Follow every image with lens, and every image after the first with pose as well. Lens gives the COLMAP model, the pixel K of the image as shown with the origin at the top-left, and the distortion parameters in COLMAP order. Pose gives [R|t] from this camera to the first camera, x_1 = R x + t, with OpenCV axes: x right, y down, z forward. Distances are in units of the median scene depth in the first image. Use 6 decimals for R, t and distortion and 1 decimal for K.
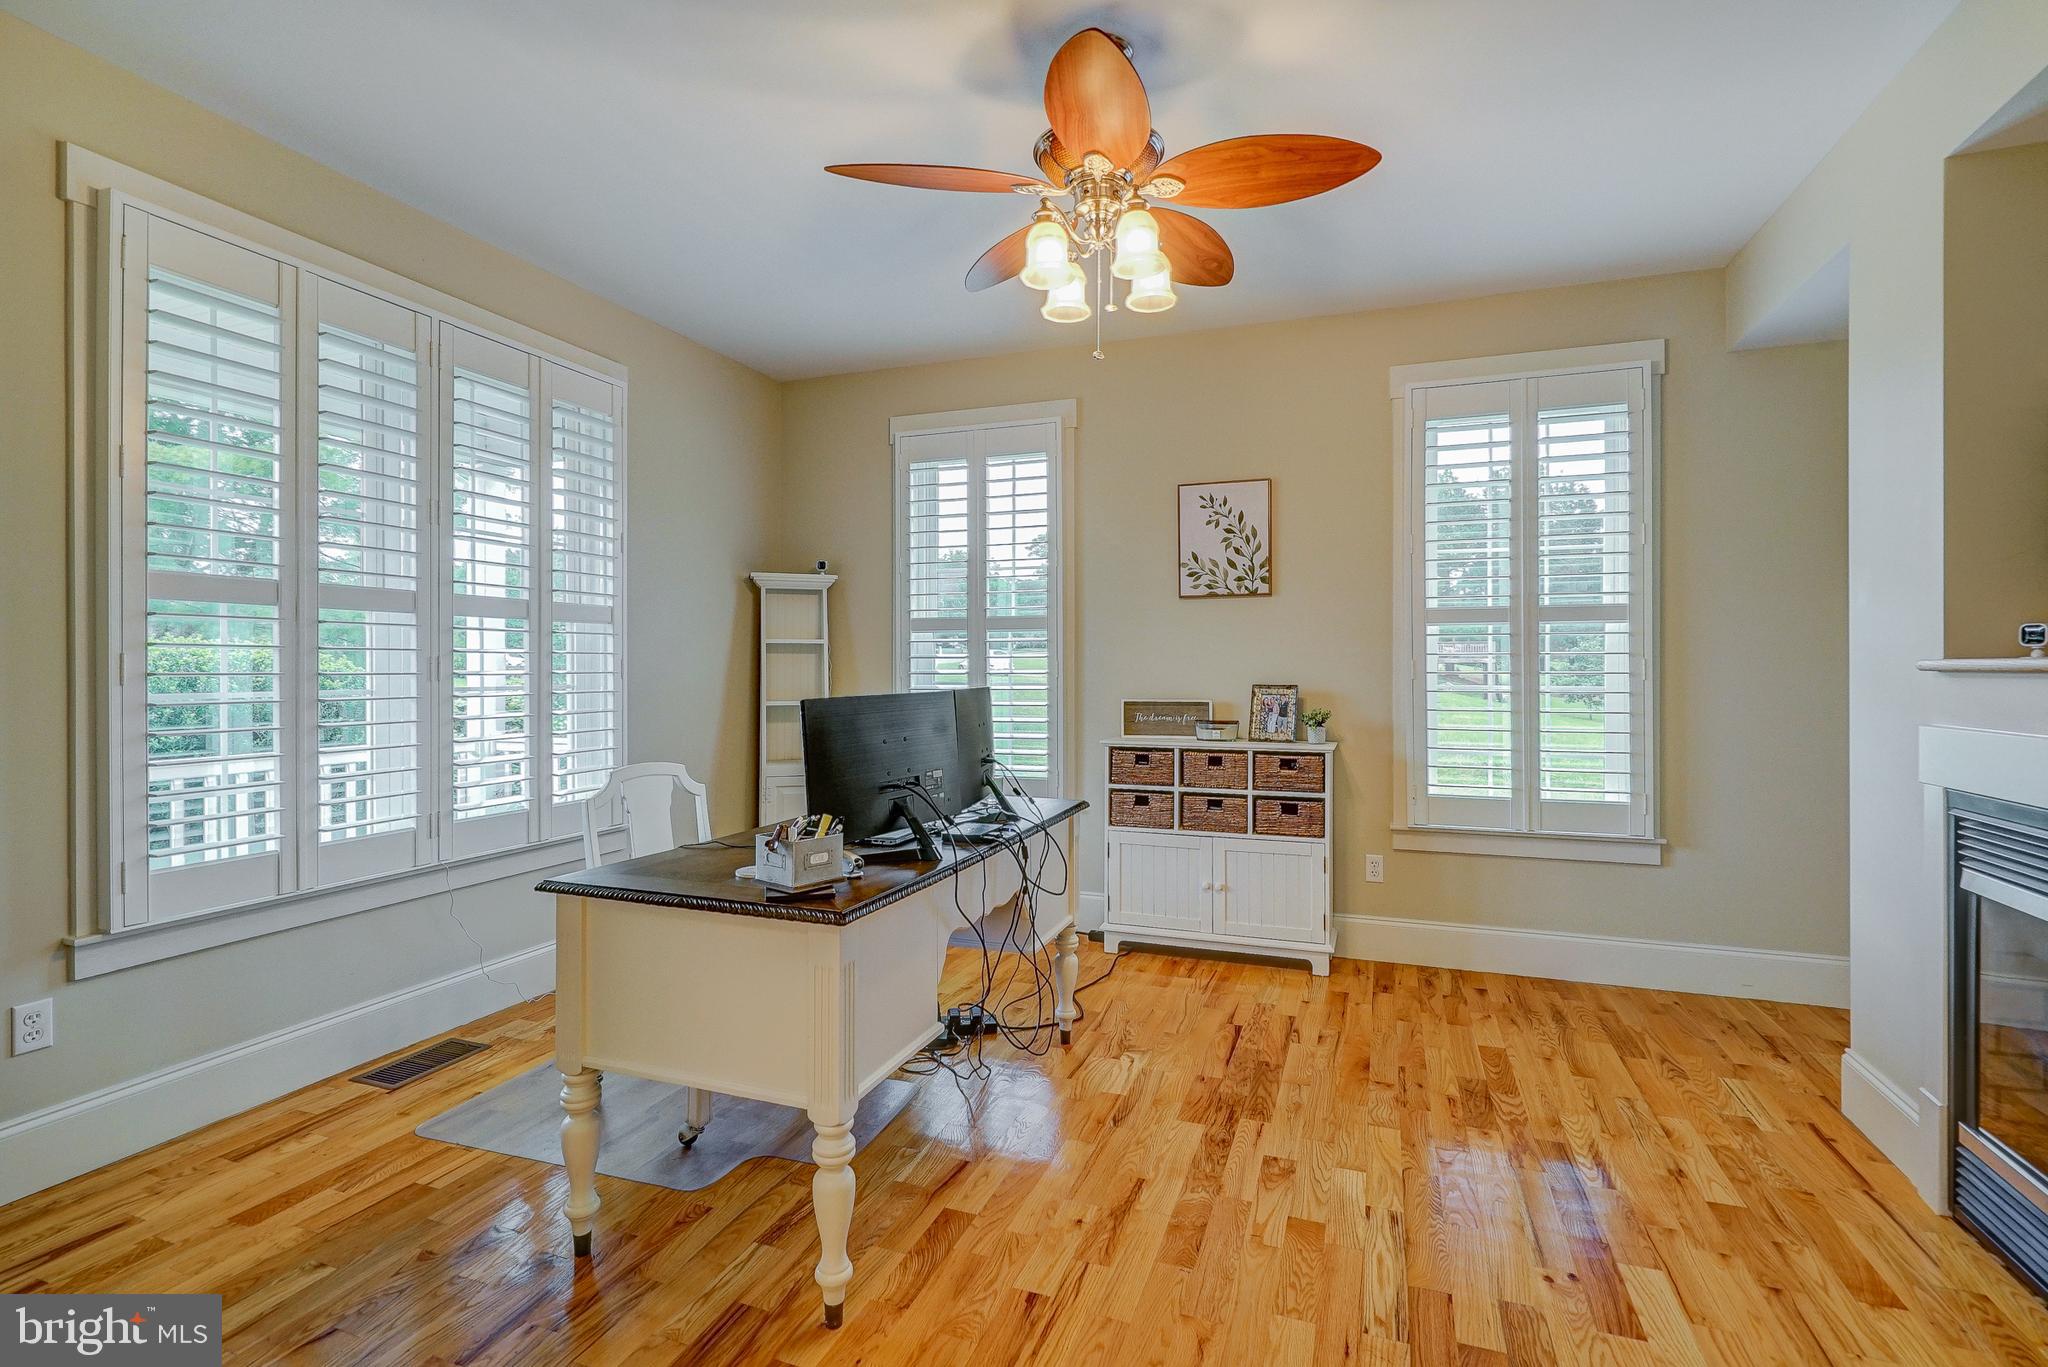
lens RADIAL K [[949.0, 0, 1026.9], [0, 949.0, 663.5], [0, 0, 1]] dist [0.002426, 0.000139]
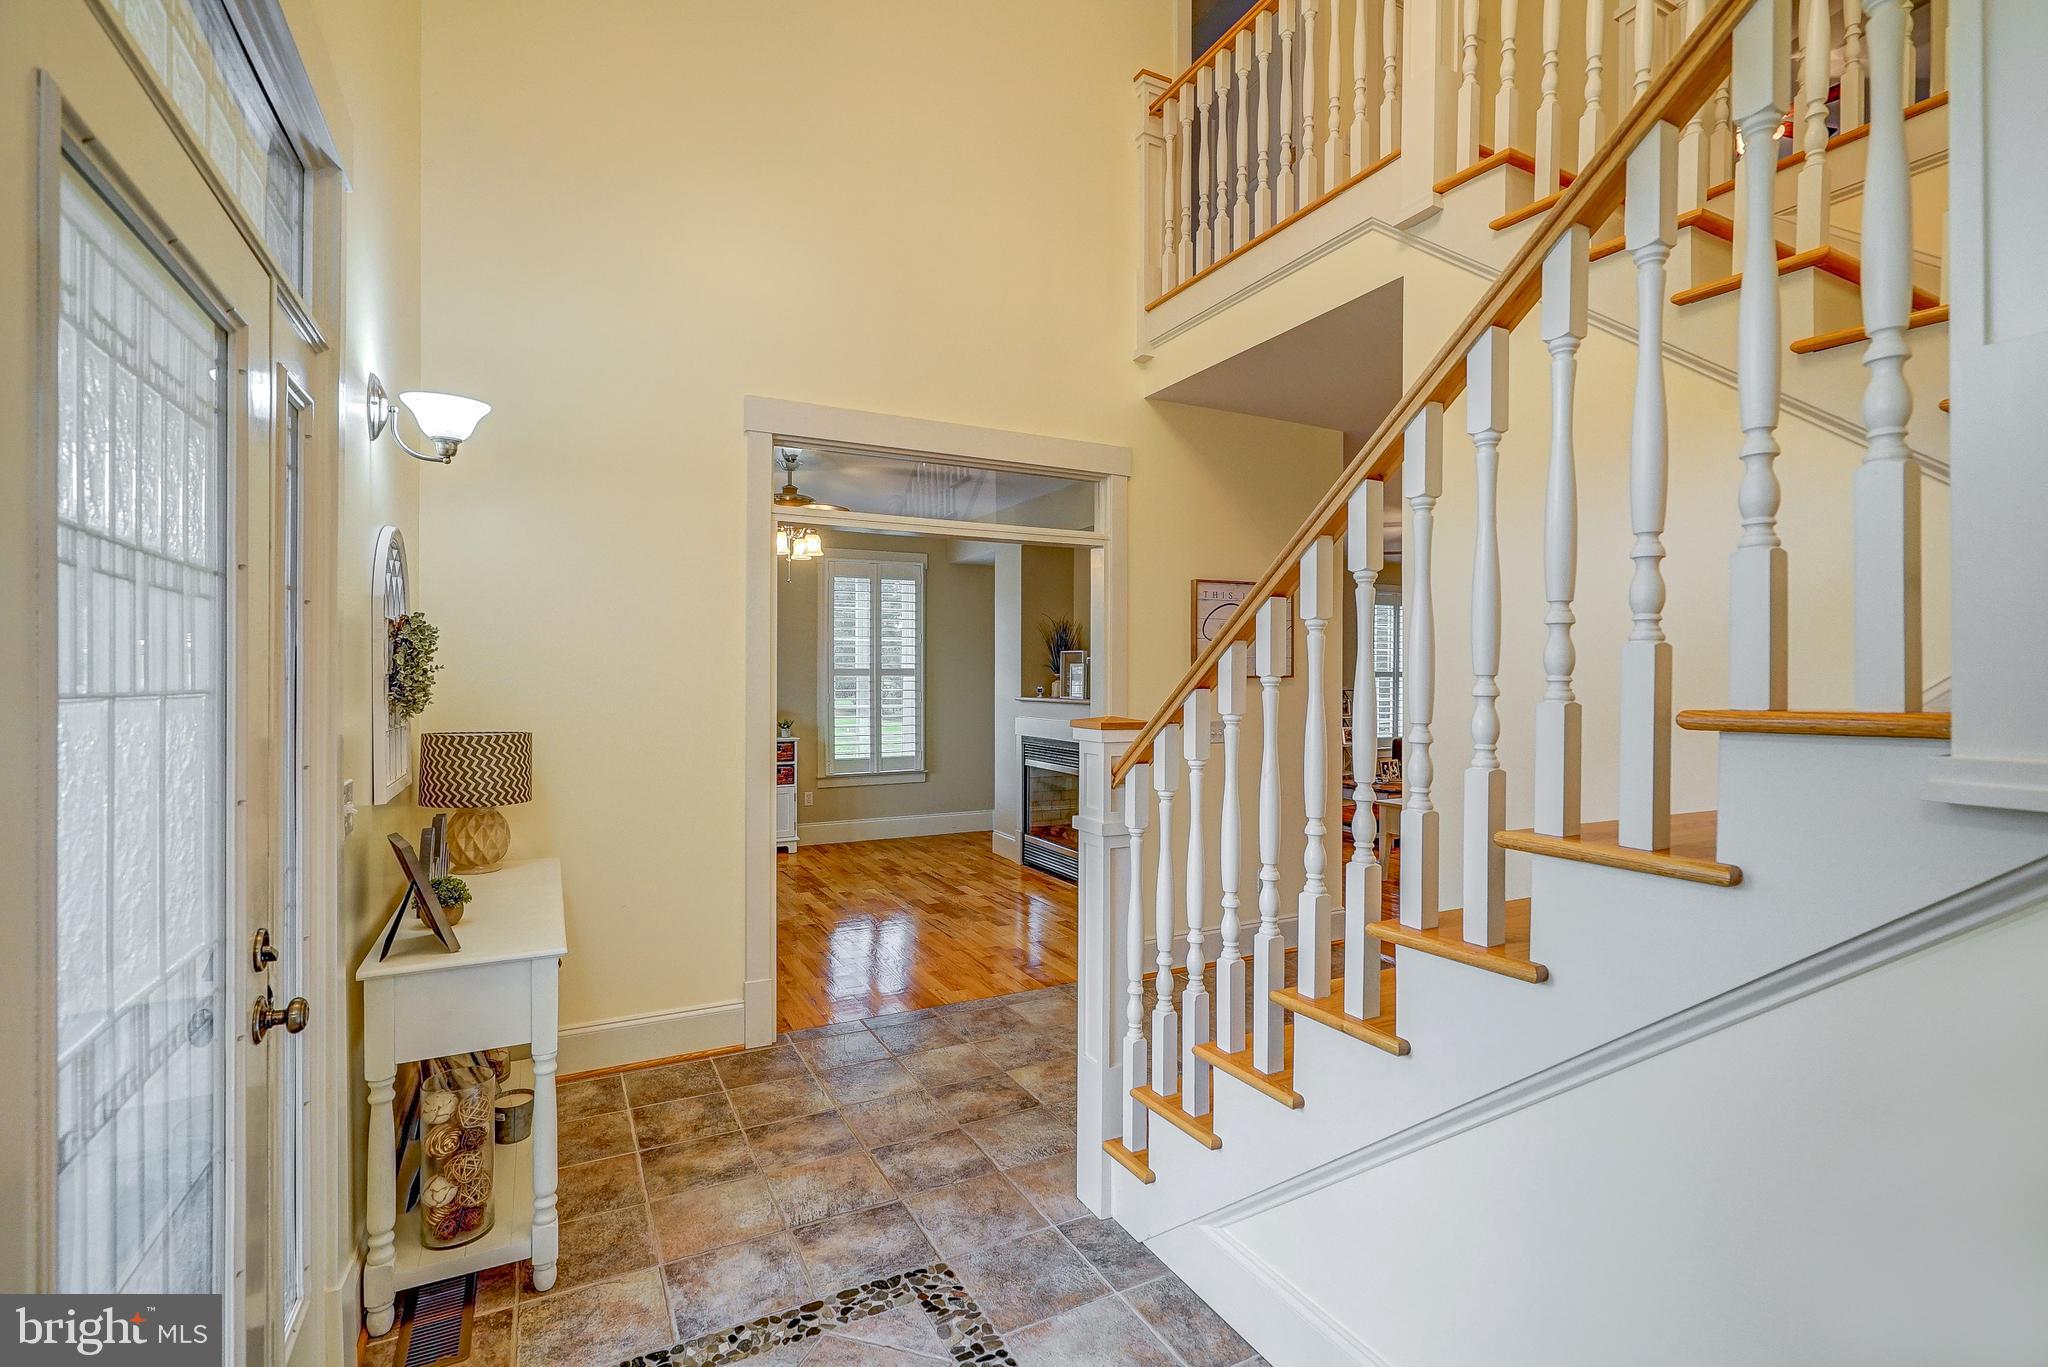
lens RADIAL K [[949.0, 0, 1026.3], [0, 949.0, 681.0], [0, 0, 1]] dist [0.002426, 0.000139]
pose [[0.681109, -0.001688, 0.732180, -0.828372], [-0.003514, 0.999978, 0.005574, -0.045957], [-0.732174, -0.006370, 0.681088, -0.727356]]
